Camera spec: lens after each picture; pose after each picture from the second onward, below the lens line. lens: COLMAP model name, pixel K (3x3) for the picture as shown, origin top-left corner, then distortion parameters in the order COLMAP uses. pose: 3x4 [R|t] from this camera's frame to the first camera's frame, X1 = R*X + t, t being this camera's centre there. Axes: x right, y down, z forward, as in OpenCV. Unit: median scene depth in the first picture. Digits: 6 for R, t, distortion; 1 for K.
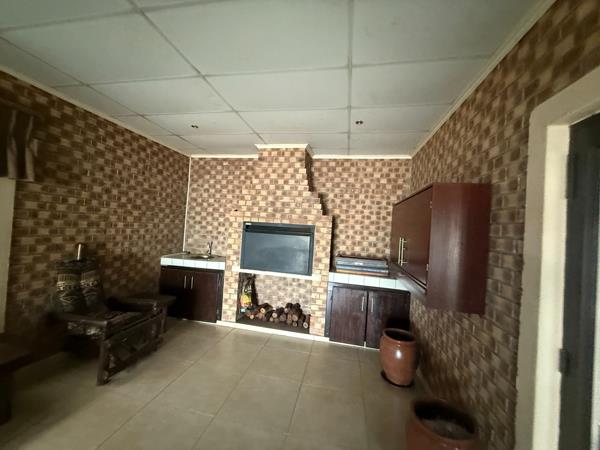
lens RADIAL K [[238.7, 0, 299.6], [0, 238.7, 225.7], [0, 0, 1]] dist [0.000199, 0.000052]
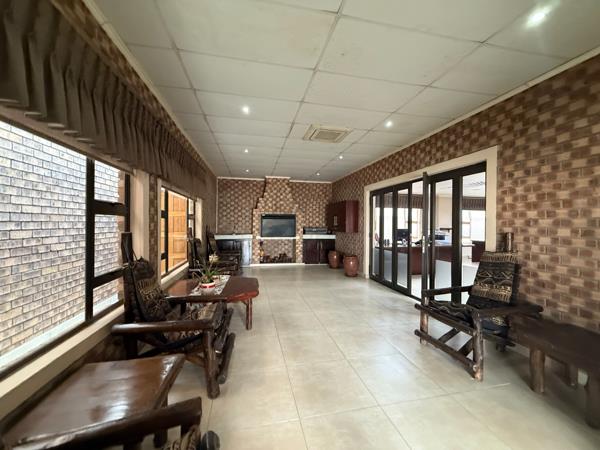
lens RADIAL K [[238.7, 0, 299.9], [0, 238.7, 223.9], [0, 0, 1]] dist [0.000199, 0.000052]
pose [[0.920205, -0.057017, 0.387262, -0.724003], [0.045822, 0.998223, 0.038090, 0.005748], [-0.388745, -0.017306, 0.921183, -1.001335]]
